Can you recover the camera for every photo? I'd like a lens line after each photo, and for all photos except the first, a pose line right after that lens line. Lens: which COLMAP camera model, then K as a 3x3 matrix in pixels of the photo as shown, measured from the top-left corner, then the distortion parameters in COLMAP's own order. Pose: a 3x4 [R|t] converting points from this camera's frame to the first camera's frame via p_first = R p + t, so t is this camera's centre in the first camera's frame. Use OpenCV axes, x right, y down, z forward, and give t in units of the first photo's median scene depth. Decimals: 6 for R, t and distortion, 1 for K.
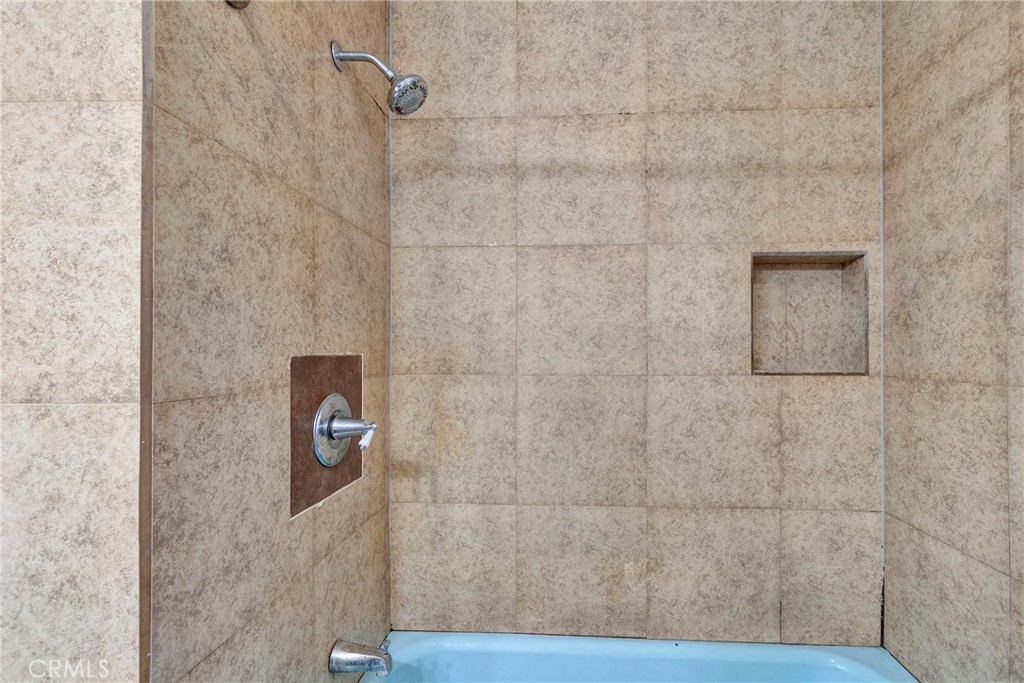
lens RADIAL K [[459.3, 0, 578.0], [0, 459.3, 352.9], [0, 0, 1]] dist [0.002103, -0.001514]
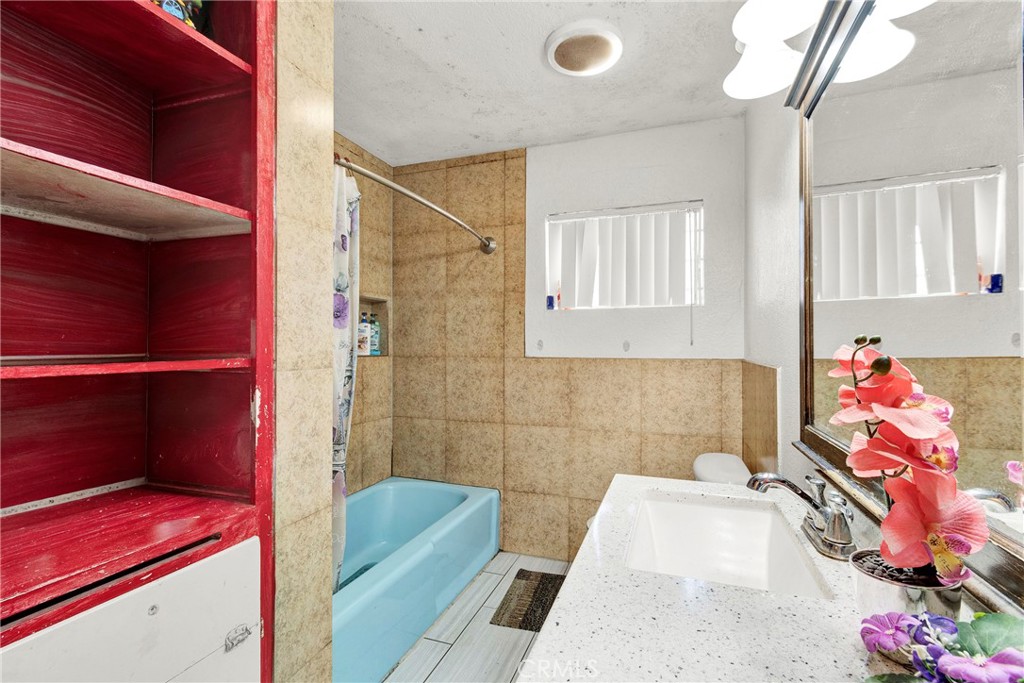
lens RADIAL K [[459.3, 0, 506.0], [0, 459.3, 346.0], [0, 0, 1]] dist [0.002103, -0.001514]
pose [[0.308928, 0.002059, 0.951083, -1.430138], [-0.003678, 0.999993, -0.000970, 0.000403], [-0.951078, -0.003199, 0.308933, -0.248177]]
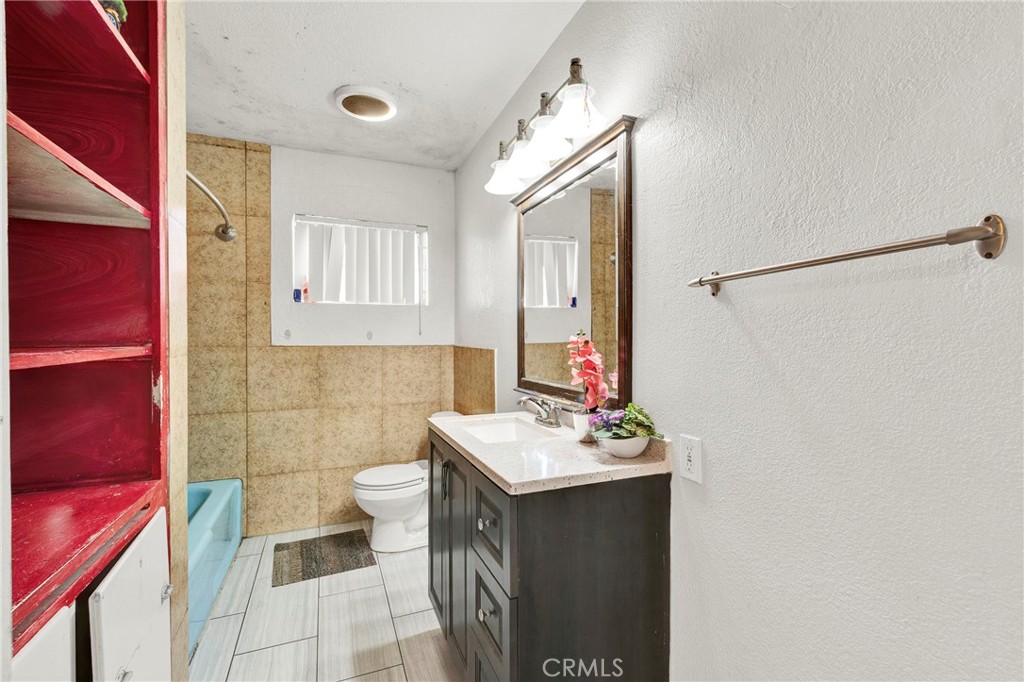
lens RADIAL K [[459.3, 0, 517.1], [0, 459.3, 339.0], [0, 0, 1]] dist [0.002103, -0.001514]
pose [[-0.413243, -0.004999, 0.910607, -1.955384], [-0.004171, 0.999985, 0.003597, 0.002752], [-0.910611, -0.002311, -0.413258, 0.211403]]
